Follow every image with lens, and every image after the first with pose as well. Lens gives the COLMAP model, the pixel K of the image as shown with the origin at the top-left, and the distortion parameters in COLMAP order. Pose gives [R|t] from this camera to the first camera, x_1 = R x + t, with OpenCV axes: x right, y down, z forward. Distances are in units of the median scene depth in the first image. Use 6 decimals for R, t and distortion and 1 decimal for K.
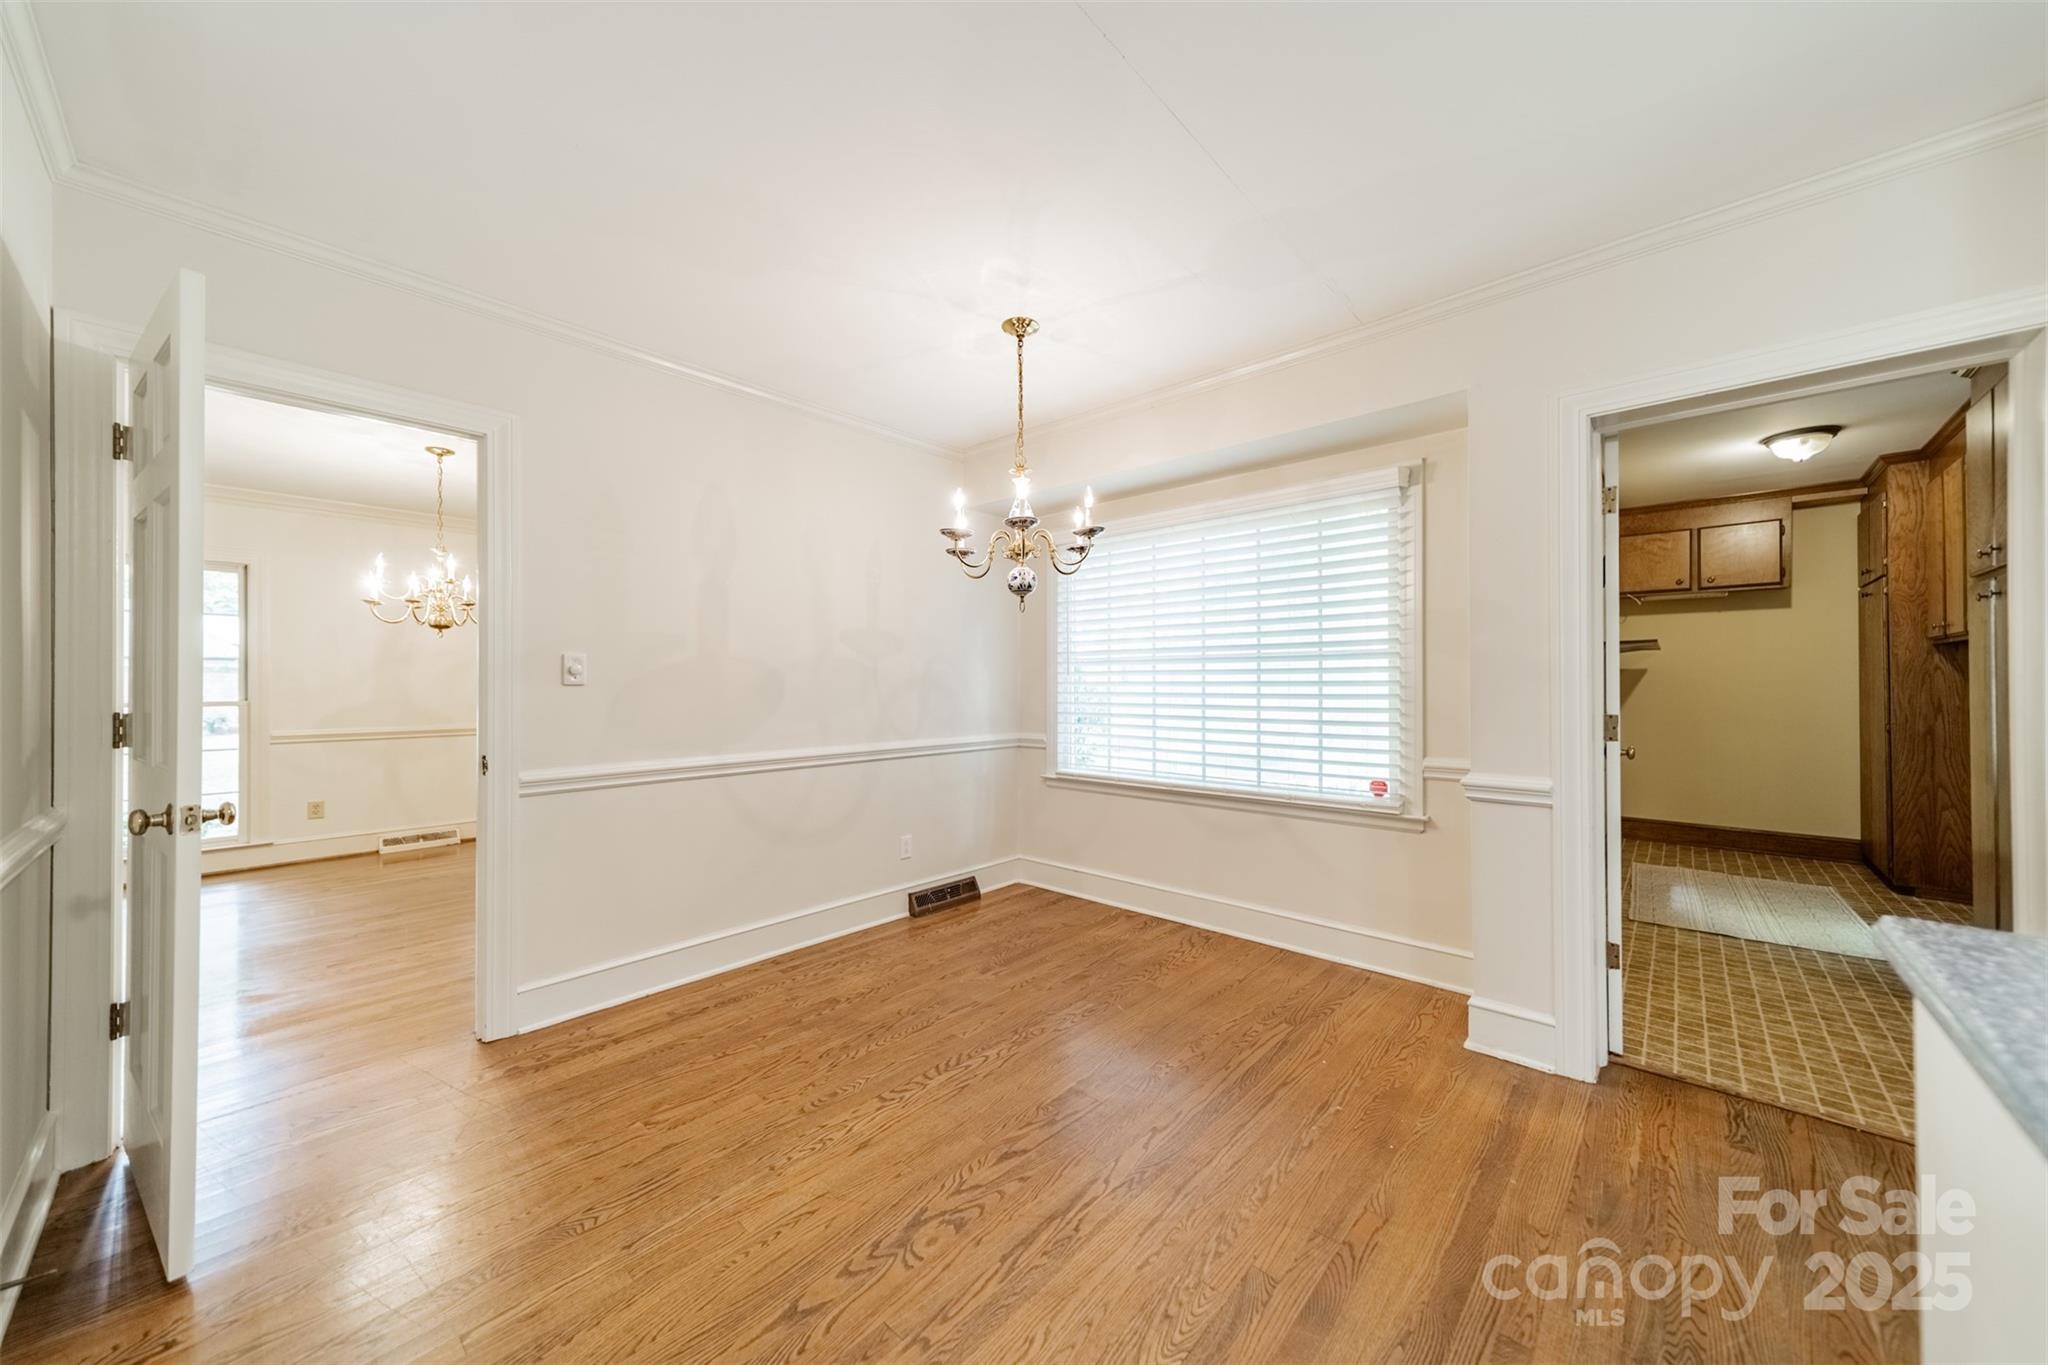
lens RADIAL K [[719.5, 0, 1027.6], [0, 719.5, 678.9], [0, 0, 1]] dist [0.008470, -0.000041]
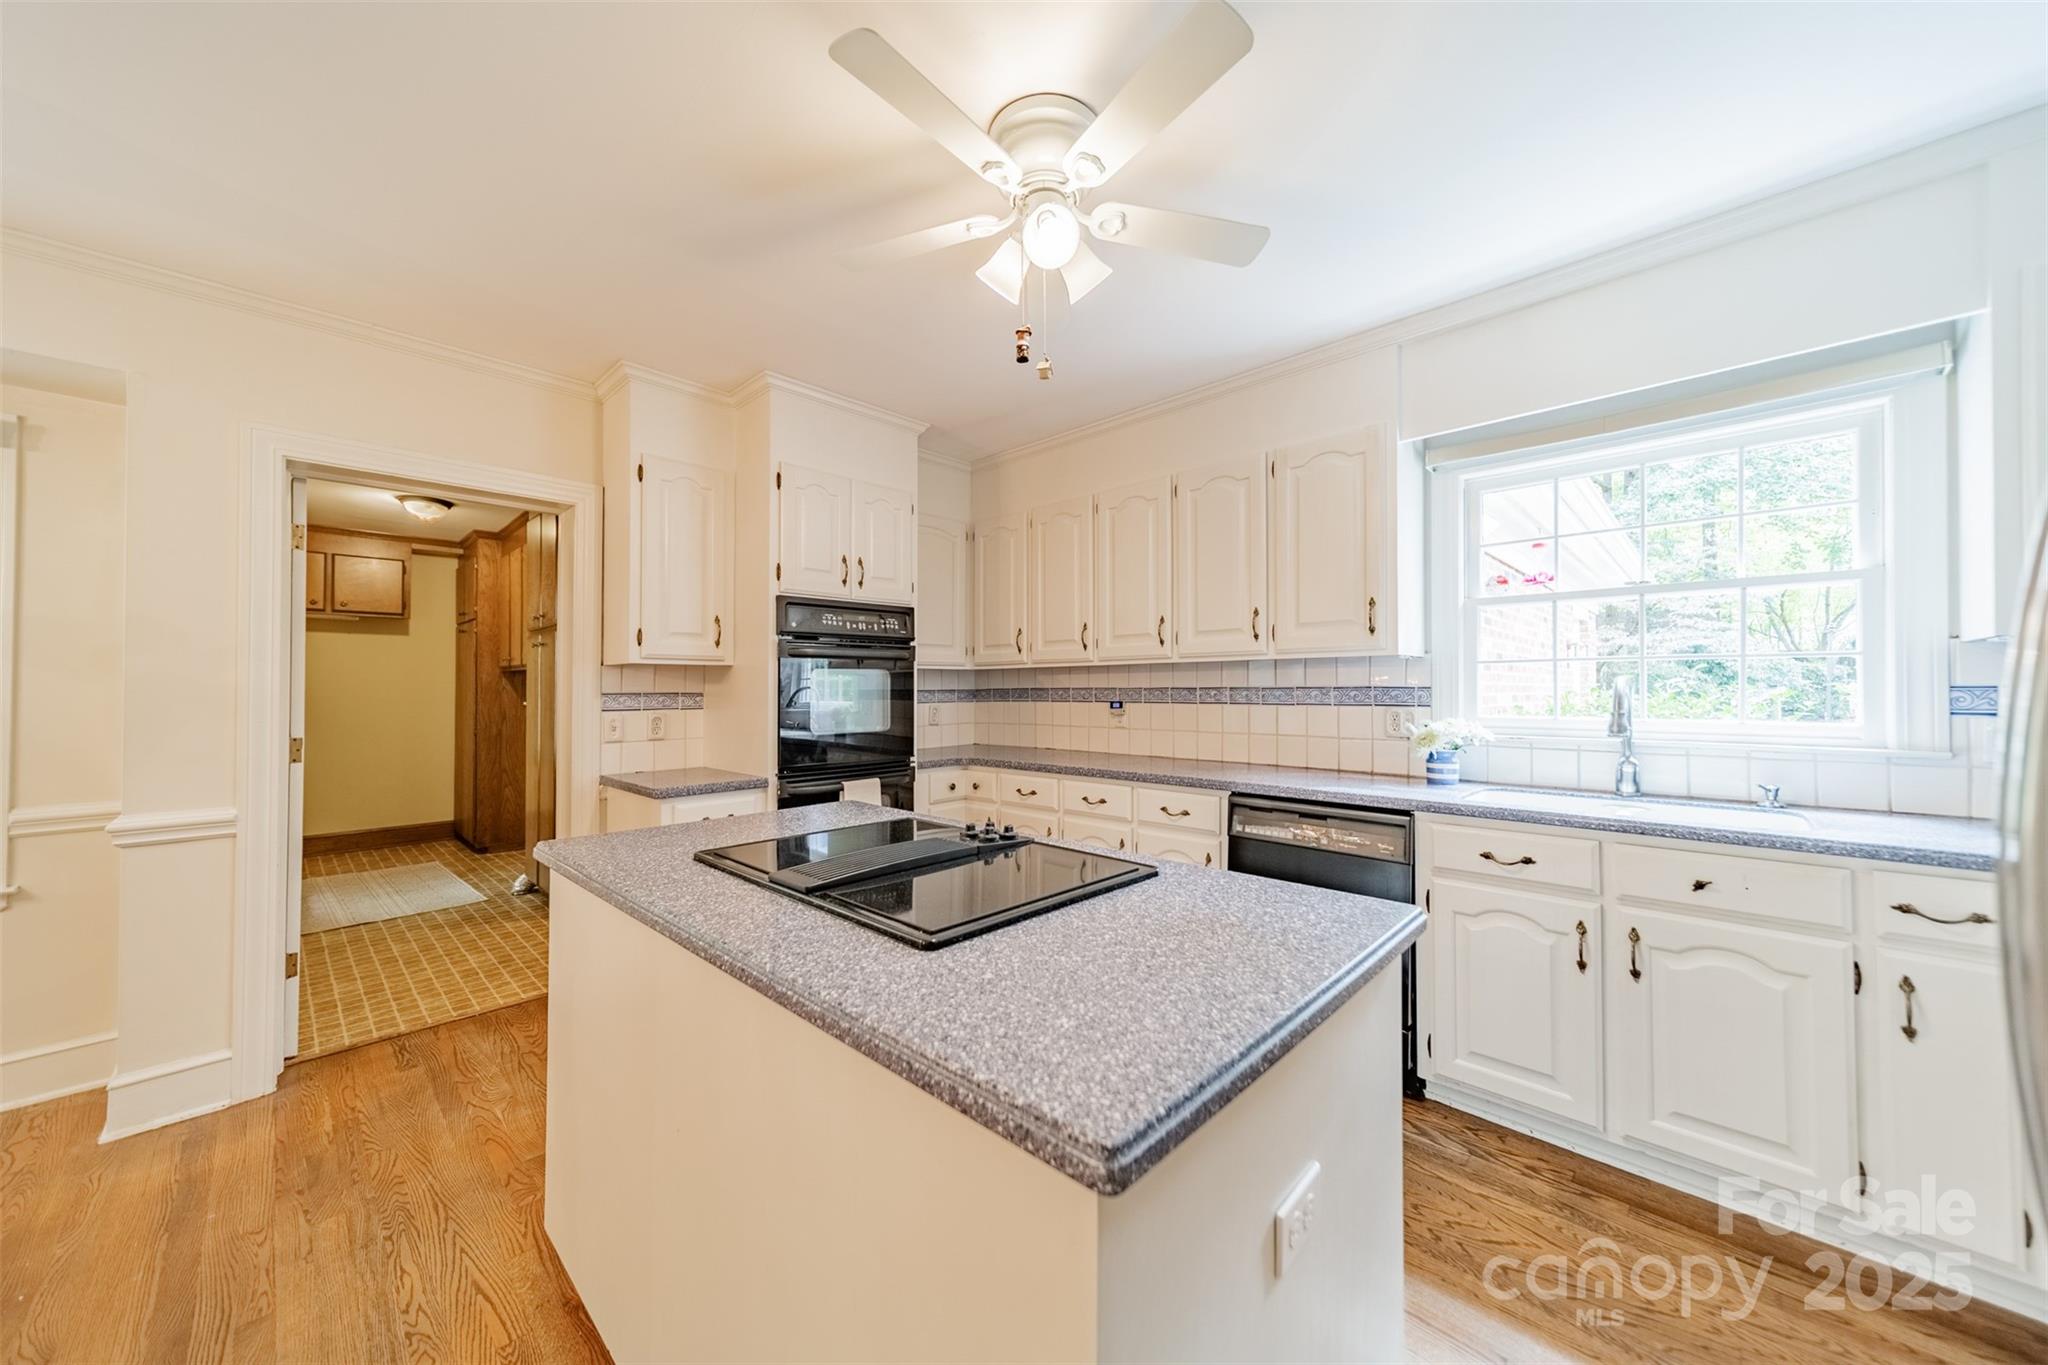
lens RADIAL K [[719.5, 0, 1027.6], [0, 719.5, 678.9], [0, 0, 1]] dist [0.008470, -0.000041]
pose [[0.028636, 0.017096, 0.999444, -0.175677], [-0.004519, 0.999846, -0.016973, -0.018571], [-0.999580, -0.004030, 0.028709, -0.082257]]
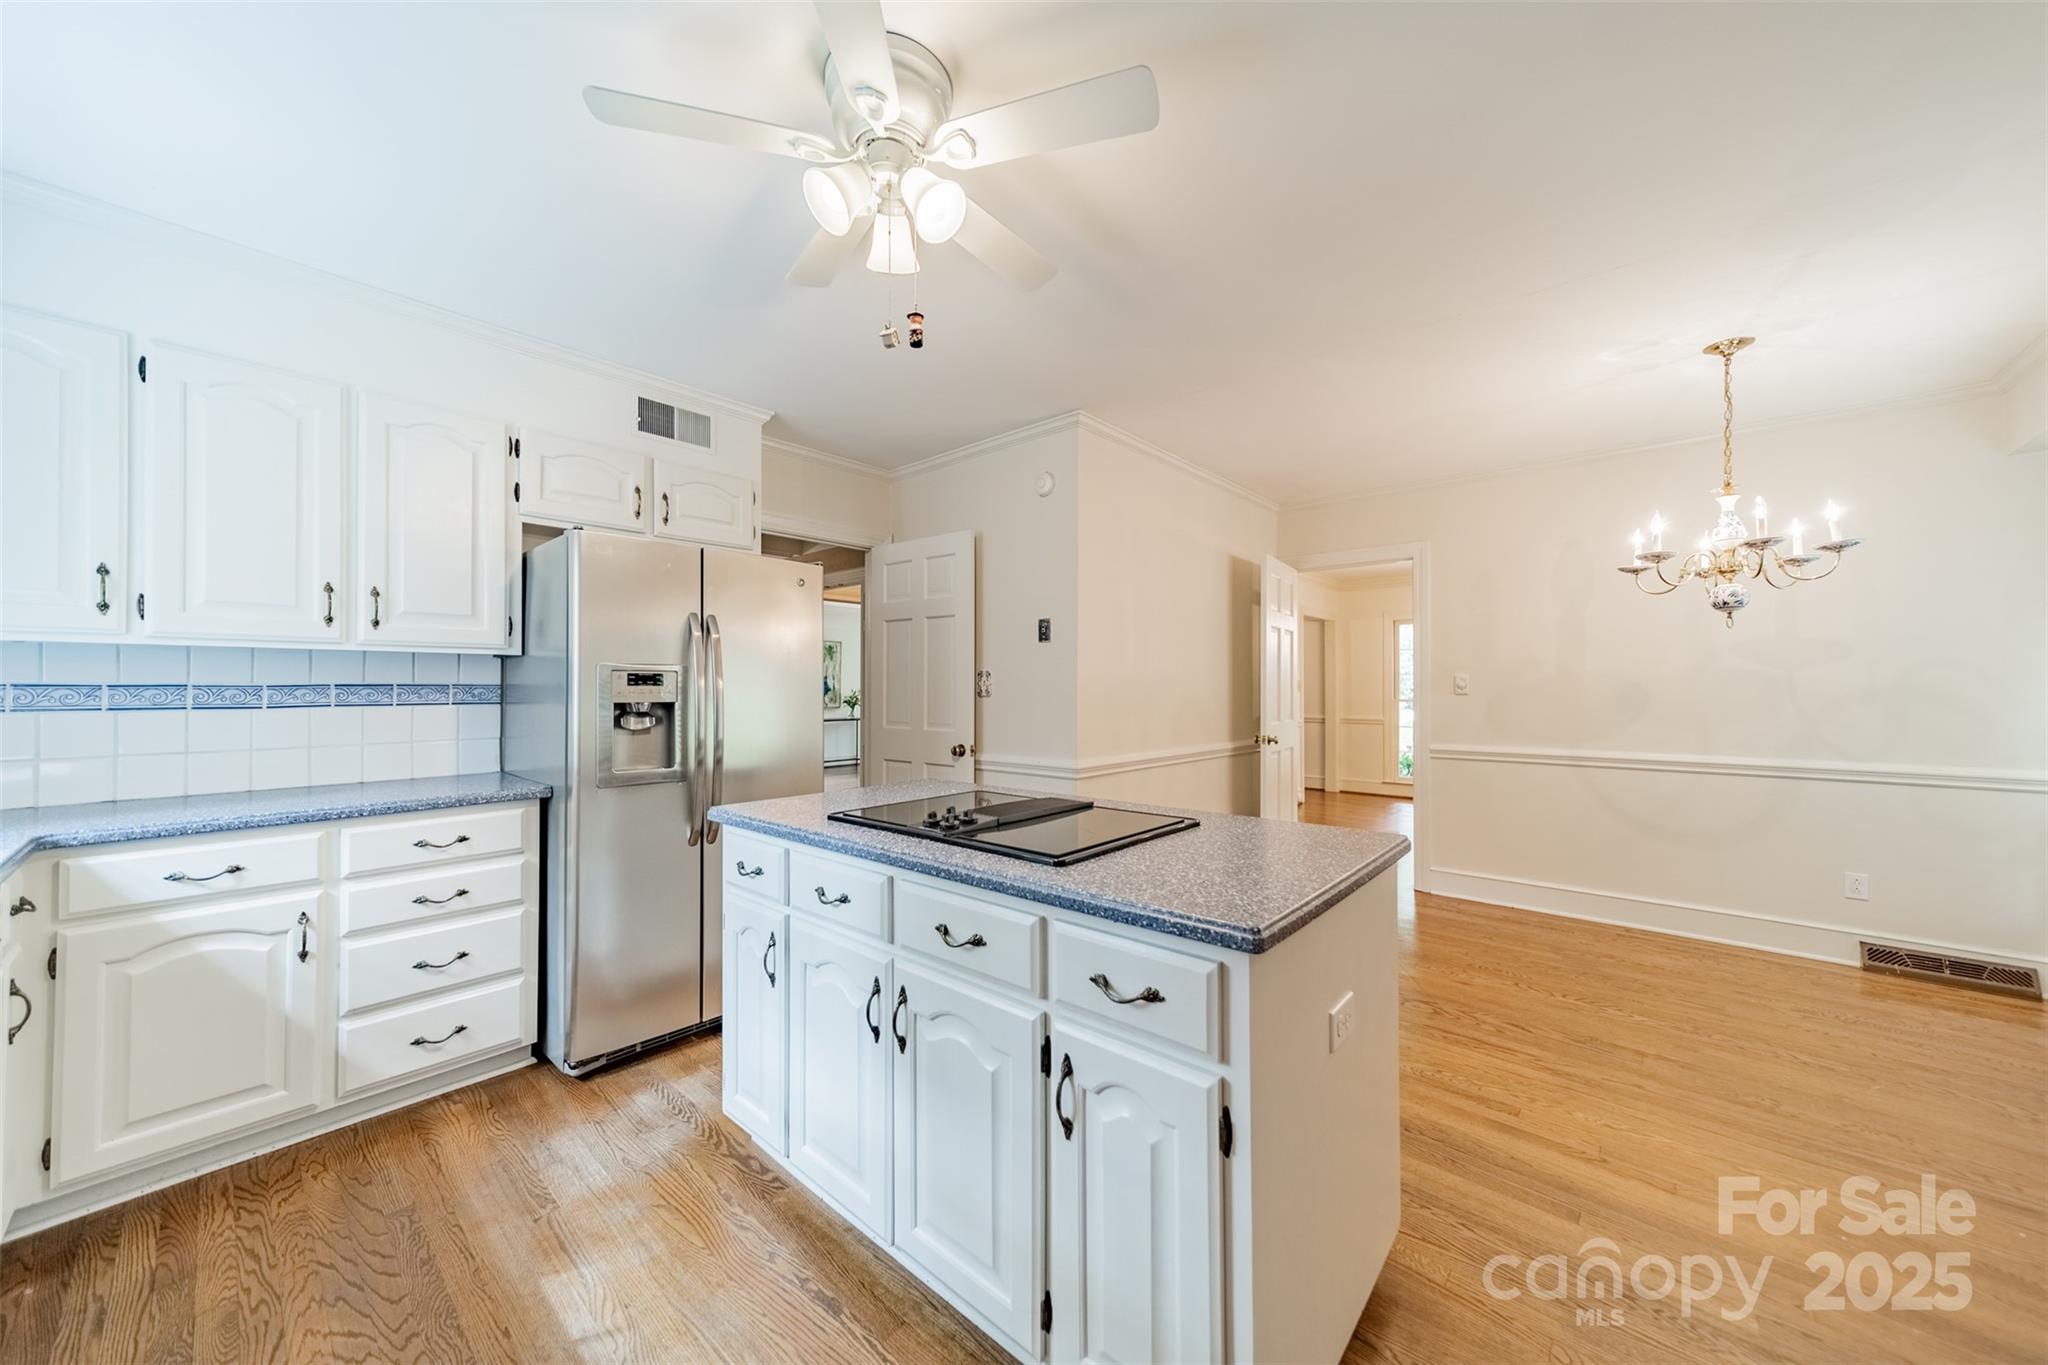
lens RADIAL K [[719.5, 0, 1027.6], [0, 719.5, 678.9], [0, 0, 1]] dist [0.008470, -0.000041]
pose [[0.010578, -0.008520, -0.999908, 0.830180], [0.009911, 0.999915, -0.008415, -0.019546], [0.999895, -0.009821, 0.010662, 0.005879]]
